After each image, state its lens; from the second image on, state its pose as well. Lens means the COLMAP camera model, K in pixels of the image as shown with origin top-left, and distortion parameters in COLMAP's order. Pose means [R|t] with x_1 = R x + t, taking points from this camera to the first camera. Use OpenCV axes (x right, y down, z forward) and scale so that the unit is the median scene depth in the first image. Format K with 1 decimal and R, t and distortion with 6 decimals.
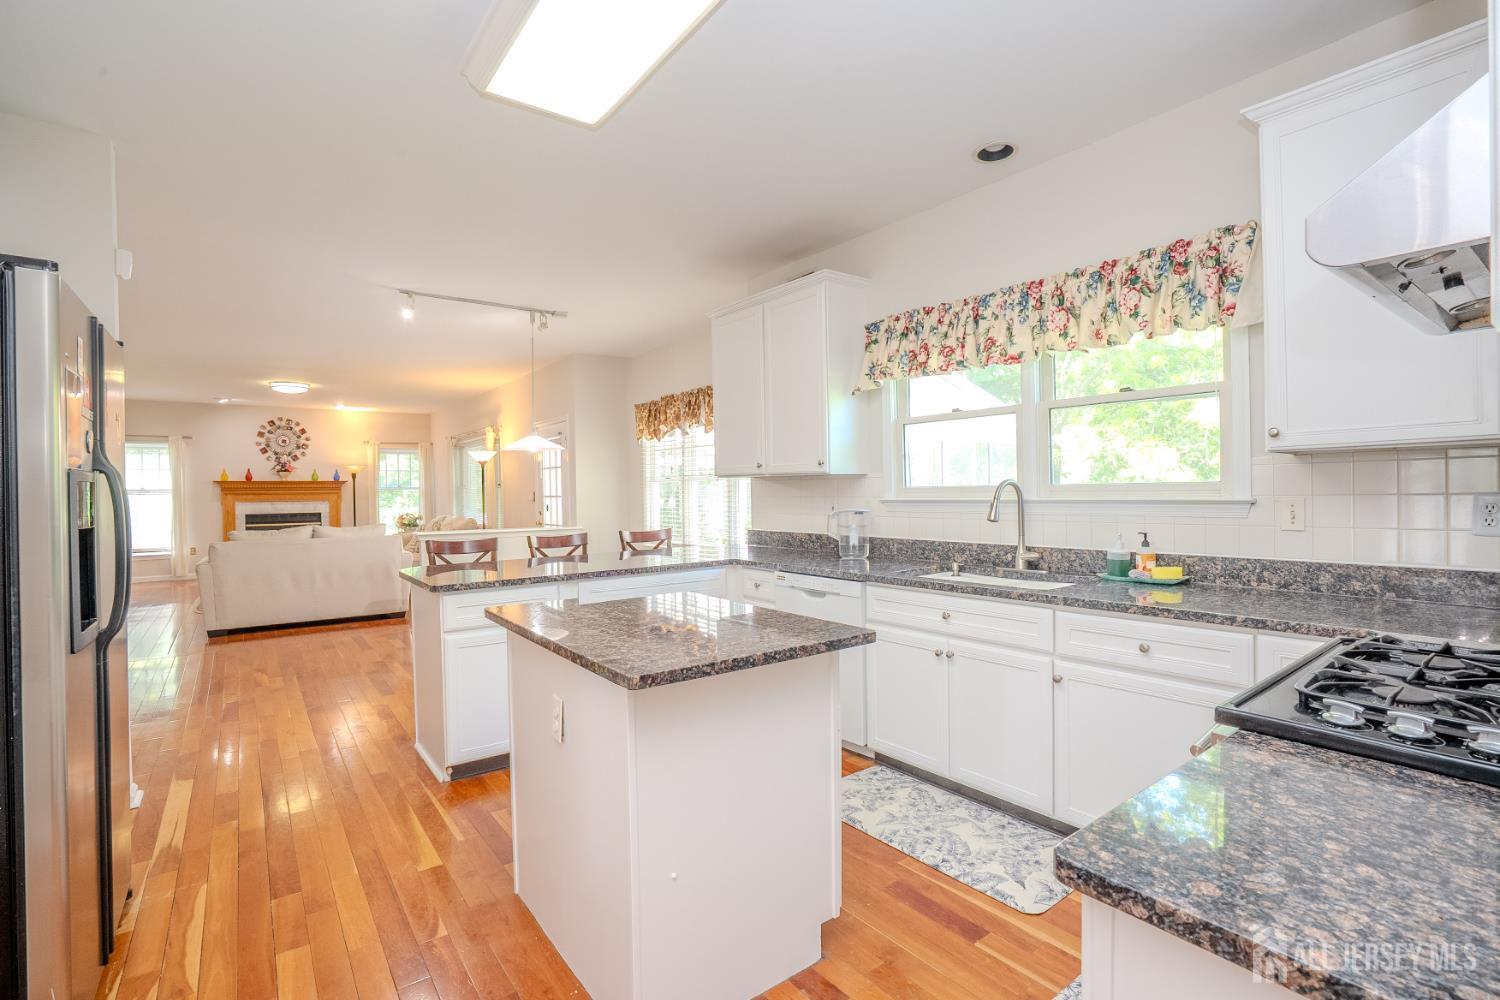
lens RADIAL K [[690.3, 0, 747.3], [0, 690.3, 495.4], [0, 0, 1]] dist [-0.051149, 0.019446]
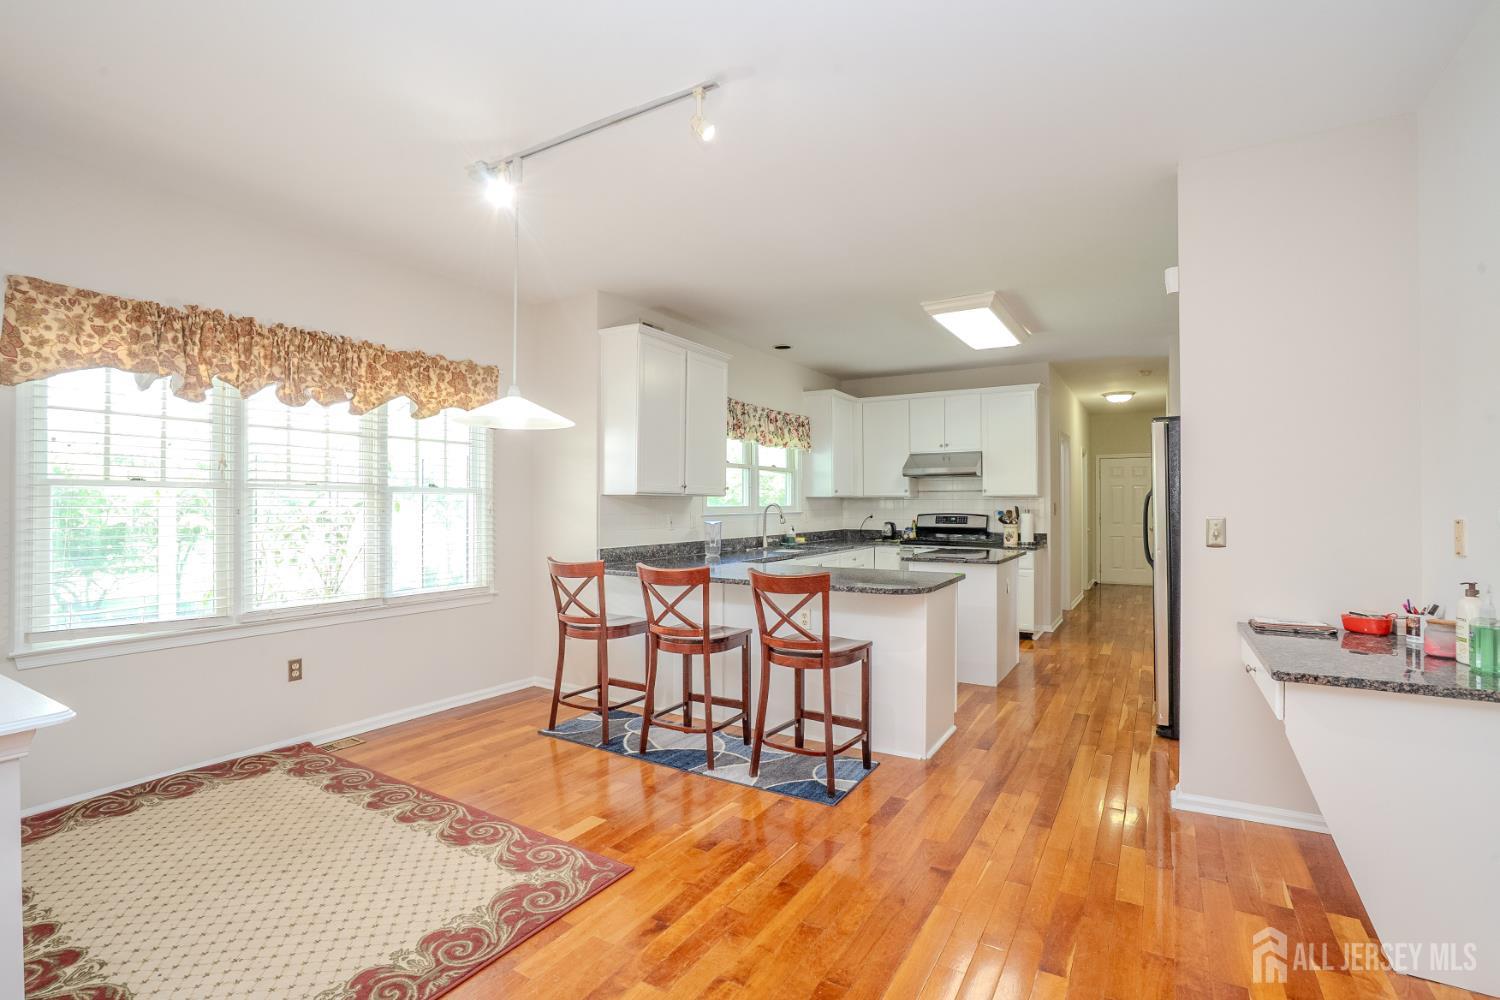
lens RADIAL K [[690.8, 0, 750.0], [0, 690.8, 500.0], [0, 0, 1]] dist [-0.058237, 0.018871]
pose [[-0.376959, 0.020198, 0.926010, -0.435509], [0.013817, 0.999774, -0.016182, -0.000073], [-0.926127, 0.006695, -0.377153, 0.530869]]
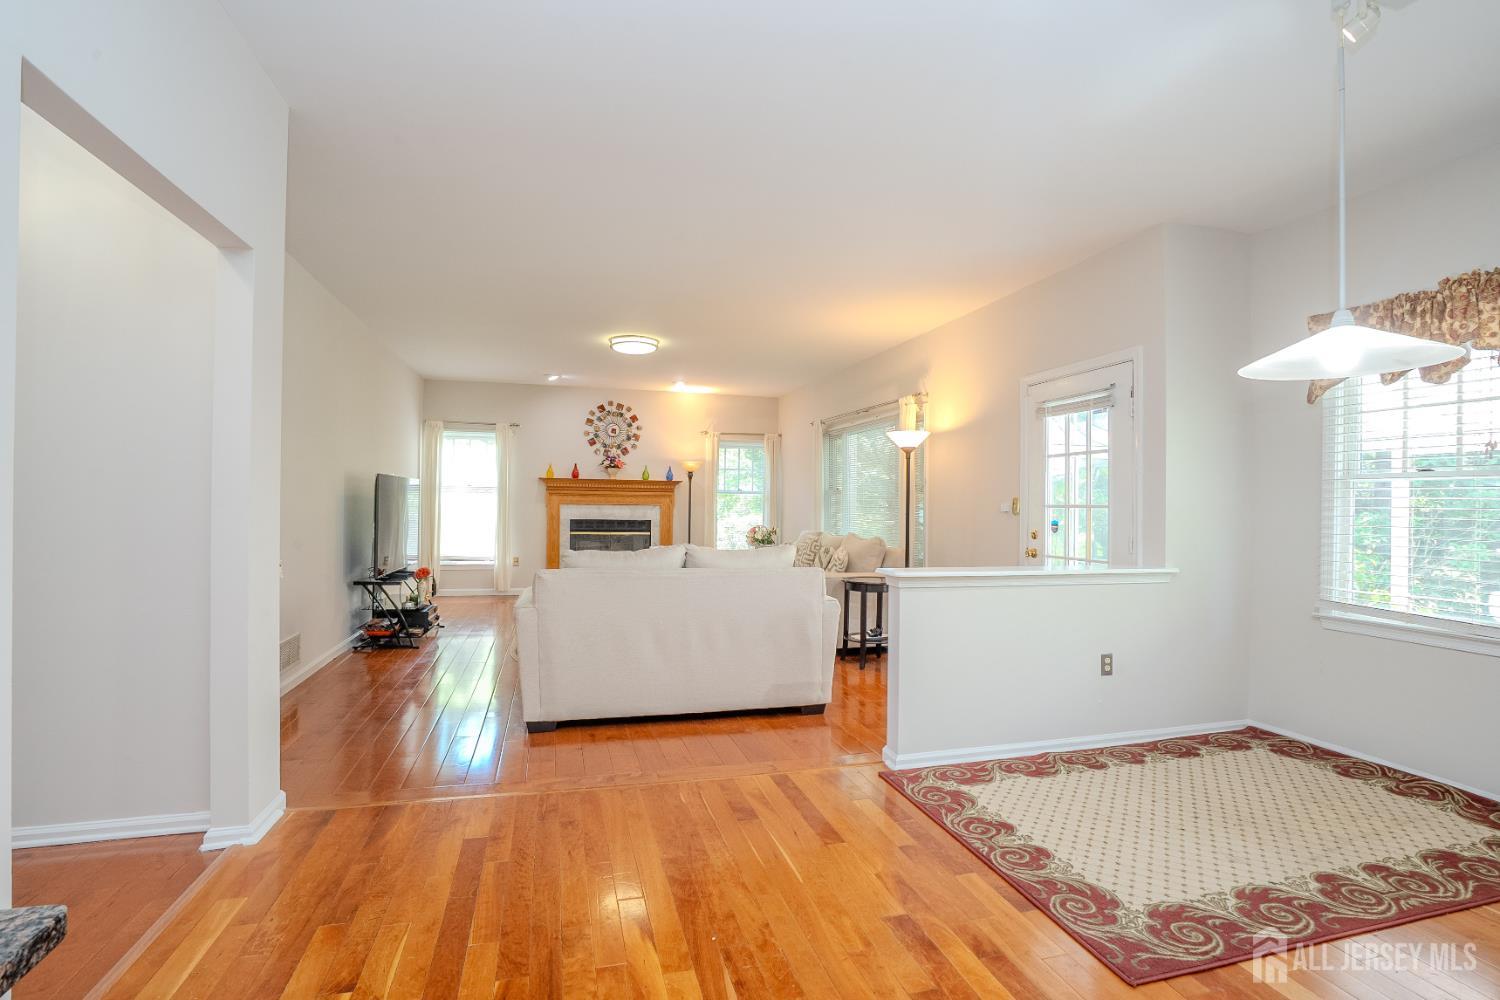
lens RADIAL K [[710.2, 0, 750.0], [0, 710.2, 500.0], [0, 0, 1]] dist [-0.062544, 0.022940]
pose [[0.929866, 0.022996, -0.367178, -0.231075], [-0.027952, 0.999576, -0.008185, 0.005725], [0.366834, 0.017875, 0.930115, 0.286523]]
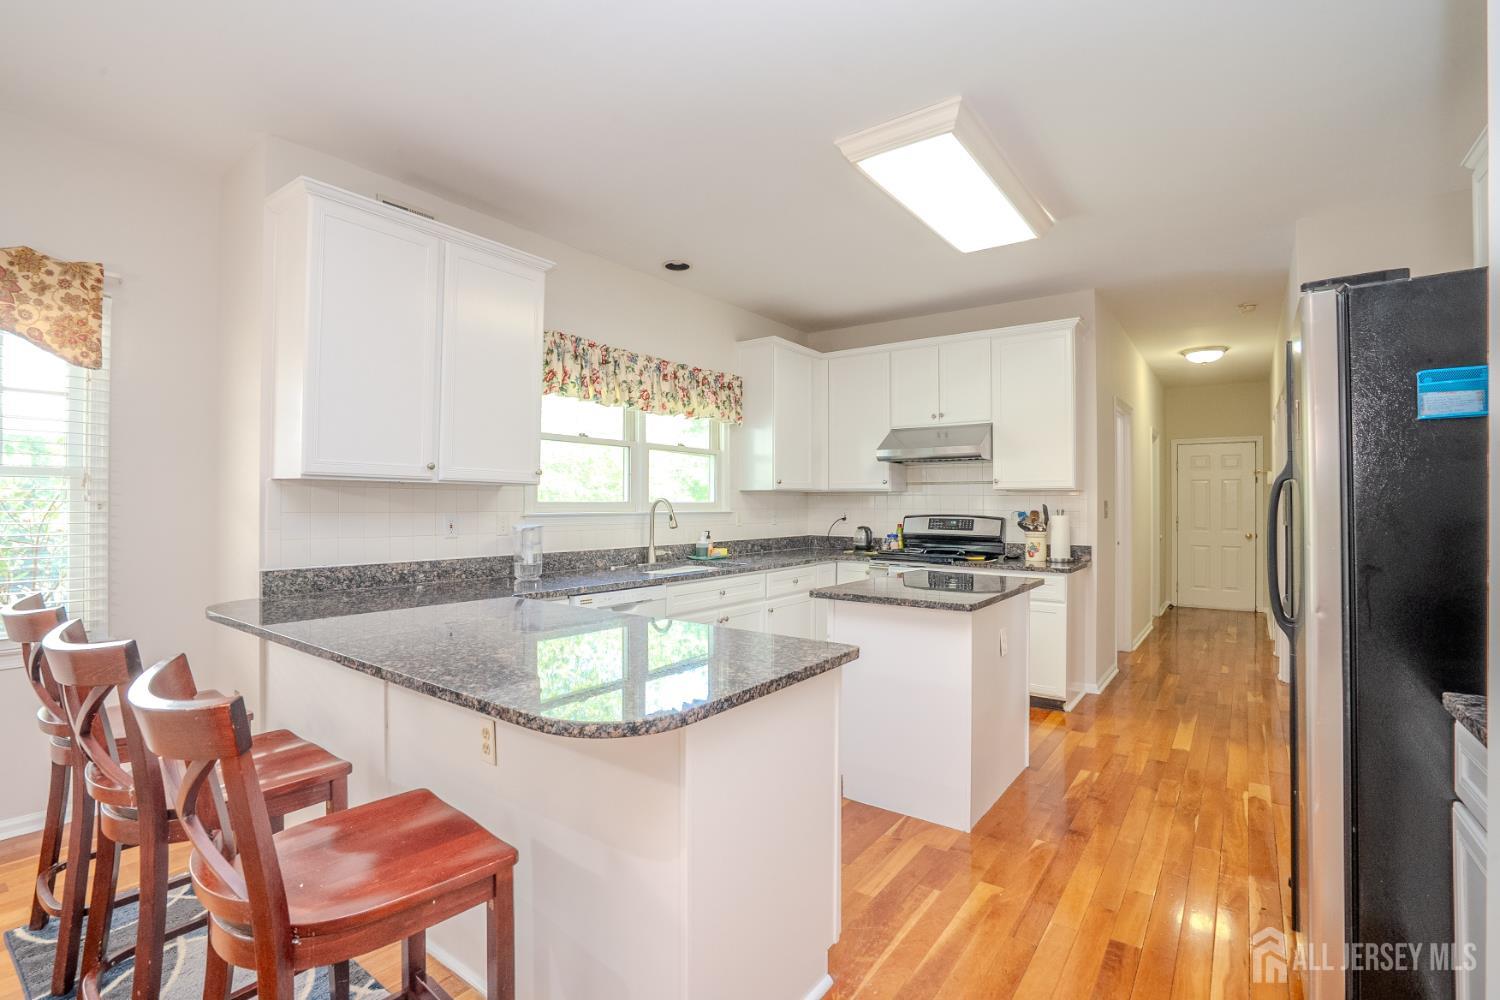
lens RADIAL K [[690.8, 0, 750.0], [0, 690.8, 500.0], [0, 0, 1]] dist [-0.058237, 0.018871]
pose [[-0.291210, 0.019582, 0.956459, -0.287471], [0.008178, 0.999805, -0.017979, 0.002119], [-0.956624, 0.002586, -0.291313, 0.354542]]
